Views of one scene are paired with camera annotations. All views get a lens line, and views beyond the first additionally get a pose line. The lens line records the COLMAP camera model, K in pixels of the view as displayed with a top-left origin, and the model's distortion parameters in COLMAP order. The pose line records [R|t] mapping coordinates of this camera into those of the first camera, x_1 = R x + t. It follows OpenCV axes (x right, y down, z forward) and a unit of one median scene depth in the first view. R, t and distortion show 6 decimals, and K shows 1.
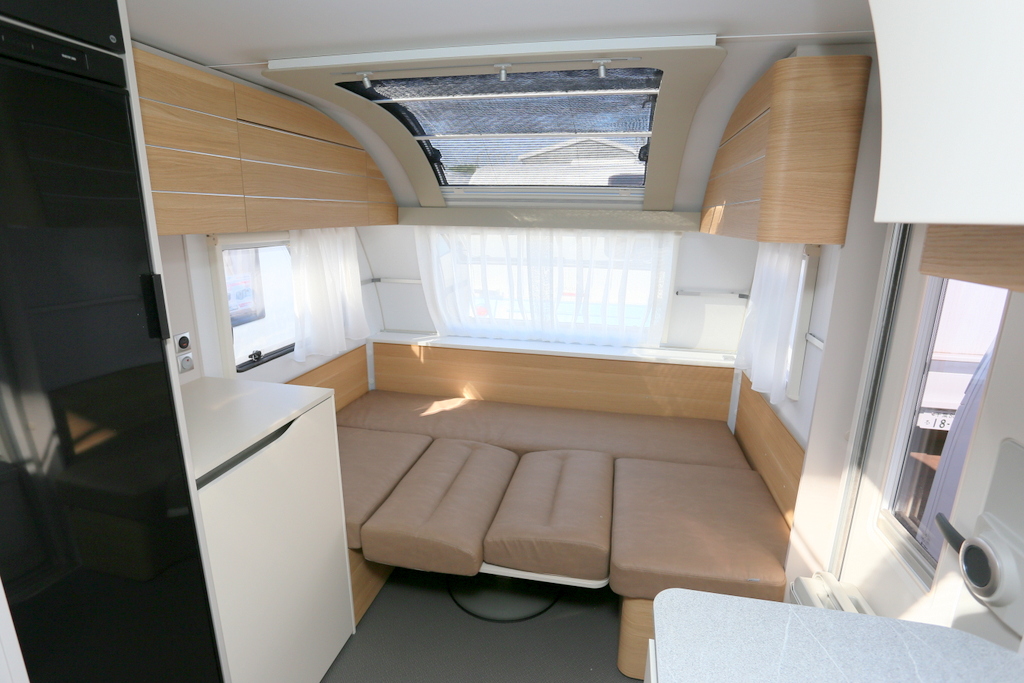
lens RADIAL K [[500.1, 0, 518.9], [0, 500.1, 340.5], [0, 0, 1]] dist [-0.059222, 0.021642]
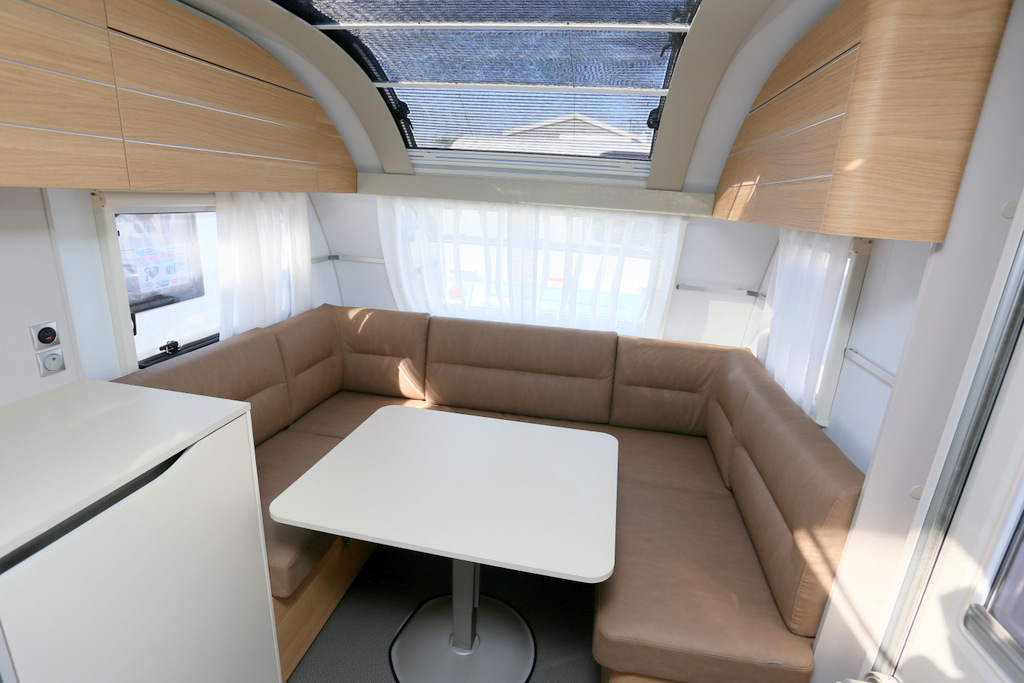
lens RADIAL K [[493.6, 0, 512.0], [0, 493.6, 341.5], [0, 0, 1]] dist [-0.064630, 0.022968]
pose [[0.998802, 0.035964, 0.033184, 0.002106], [-0.037400, 0.998344, 0.043699, -0.031580], [-0.031558, -0.044888, 0.998493, 0.174045]]
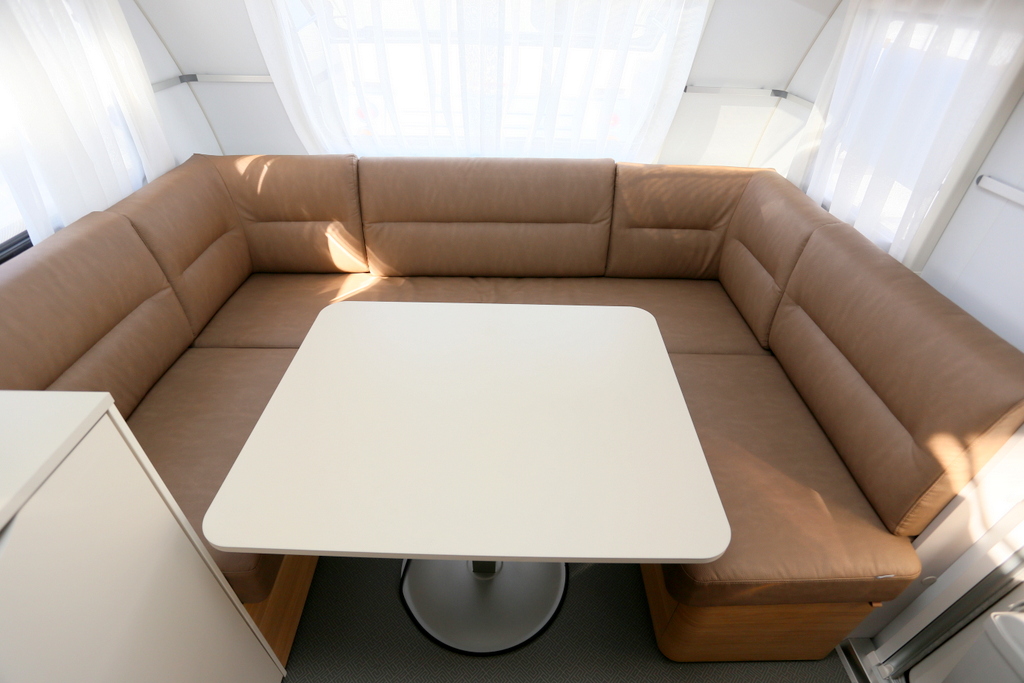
lens RADIAL K [[500.1, 0, 518.9], [0, 500.1, 340.5], [0, 0, 1]] dist [-0.059222, 0.021642]
pose [[0.975758, -0.119799, 0.183153, -0.072085], [0.039058, 0.918762, 0.392875, -0.064388], [-0.215340, -0.376197, 0.901168, 0.404119]]
